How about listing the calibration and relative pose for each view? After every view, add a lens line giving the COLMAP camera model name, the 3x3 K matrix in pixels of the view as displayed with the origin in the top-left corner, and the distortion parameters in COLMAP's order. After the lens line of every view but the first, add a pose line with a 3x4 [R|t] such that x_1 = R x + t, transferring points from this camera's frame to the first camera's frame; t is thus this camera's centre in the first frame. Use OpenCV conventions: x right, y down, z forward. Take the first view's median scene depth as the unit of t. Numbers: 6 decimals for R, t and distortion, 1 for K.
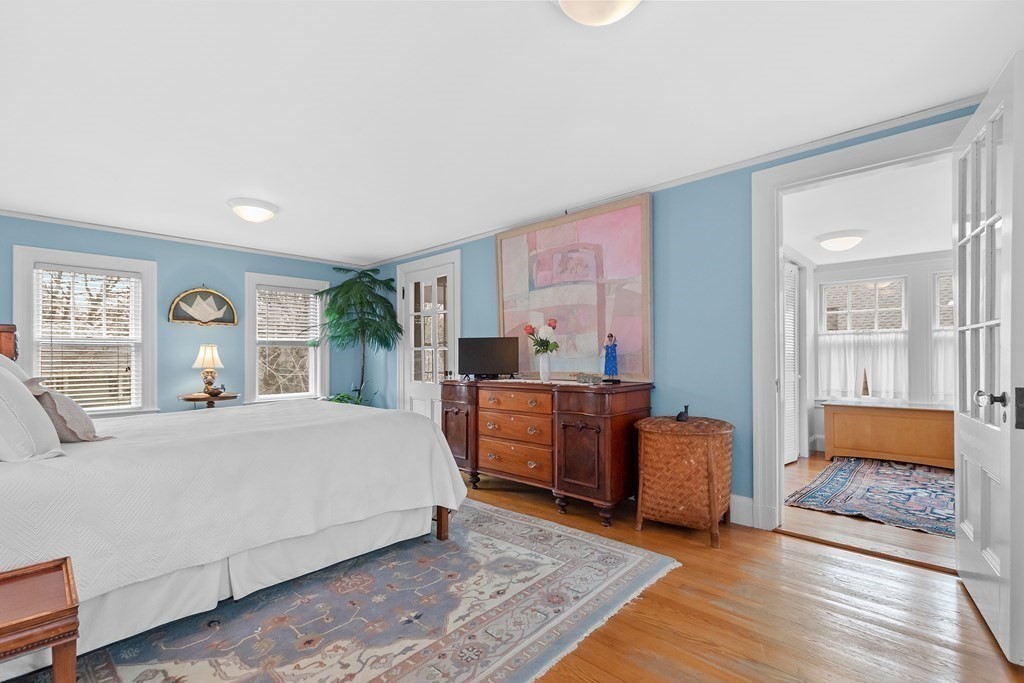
lens RADIAL K [[447.1, 0, 512.2], [0, 447.1, 352.2], [0, 0, 1]] dist [0.010317, -0.000230]
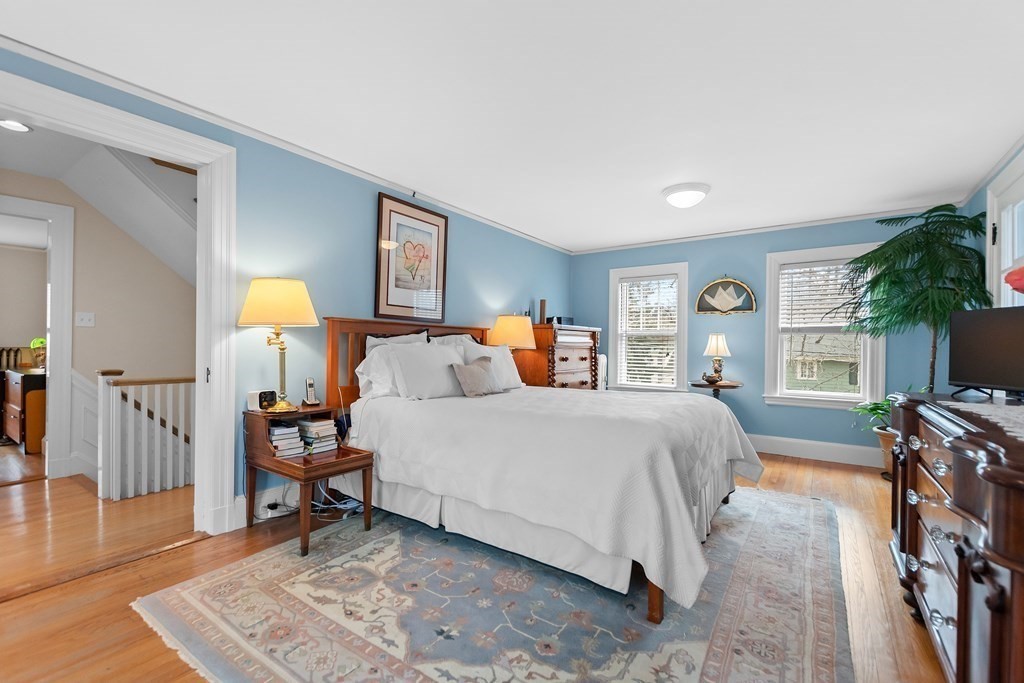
lens RADIAL K [[447.1, 0, 510.8], [0, 447.1, 342.1], [0, 0, 1]] dist [0.010317, -0.000230]
pose [[0.137413, 0.002259, -0.990511, 0.316014], [0.000318, 0.999997, 0.002325, 0.000266], [0.990514, -0.000635, 0.137412, 0.458084]]
